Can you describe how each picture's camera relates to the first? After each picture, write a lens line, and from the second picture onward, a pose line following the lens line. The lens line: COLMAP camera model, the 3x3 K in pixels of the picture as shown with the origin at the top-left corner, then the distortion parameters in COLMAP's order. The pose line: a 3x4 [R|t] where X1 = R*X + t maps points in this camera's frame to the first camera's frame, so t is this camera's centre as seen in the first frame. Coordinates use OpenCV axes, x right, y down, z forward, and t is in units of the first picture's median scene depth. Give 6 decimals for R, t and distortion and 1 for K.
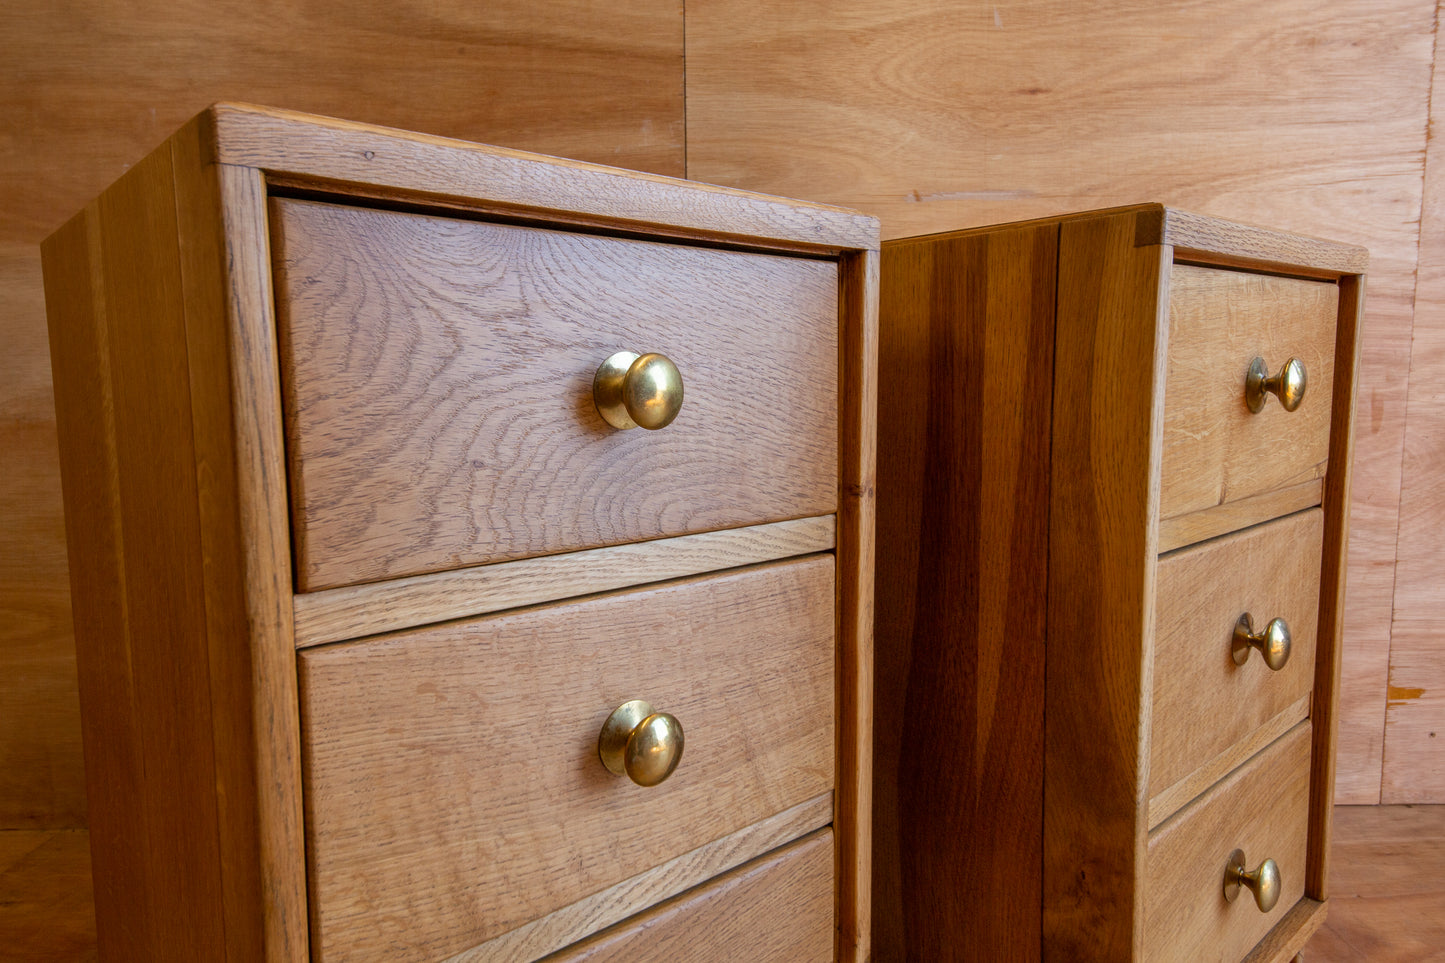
lens RADIAL K [[930.9, 0, 722.2], [0, 930.9, 484.5], [0, 0, 1]] dist [0.068605, -0.042981]
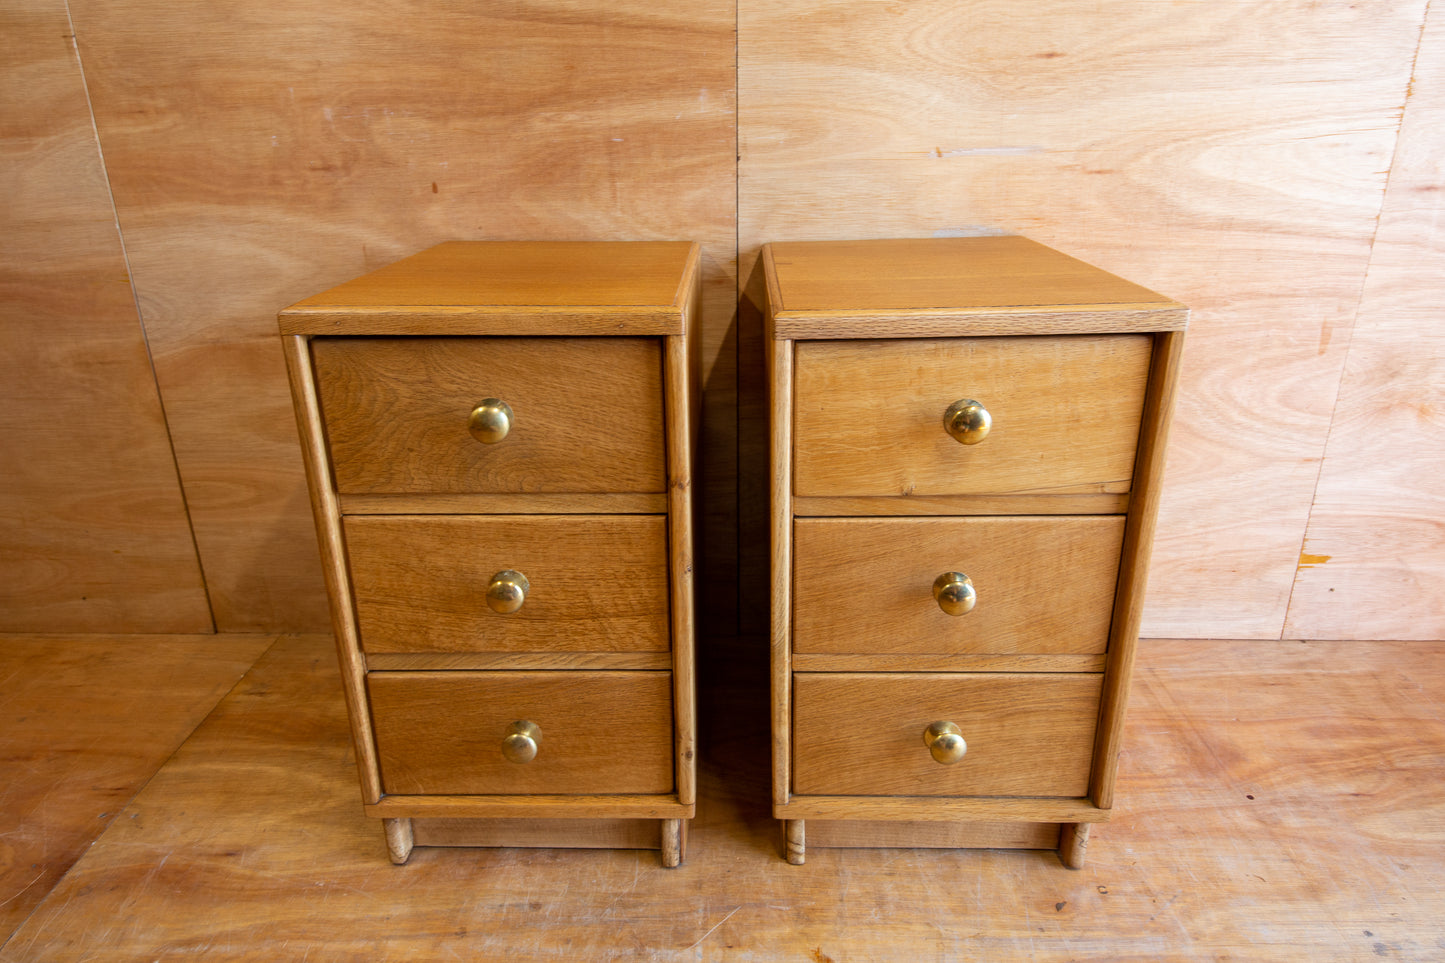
lens RADIAL K [[881.4, 0, 715.0], [0, 881.4, 445.9], [0, 0, 1]] dist [0.050749, -0.039894]
pose [[0.998260, 0.014323, -0.057202, 0.001996], [-0.000337, 0.971423, 0.237356, -0.218612], [0.058967, -0.236923, 0.969737, -0.152841]]
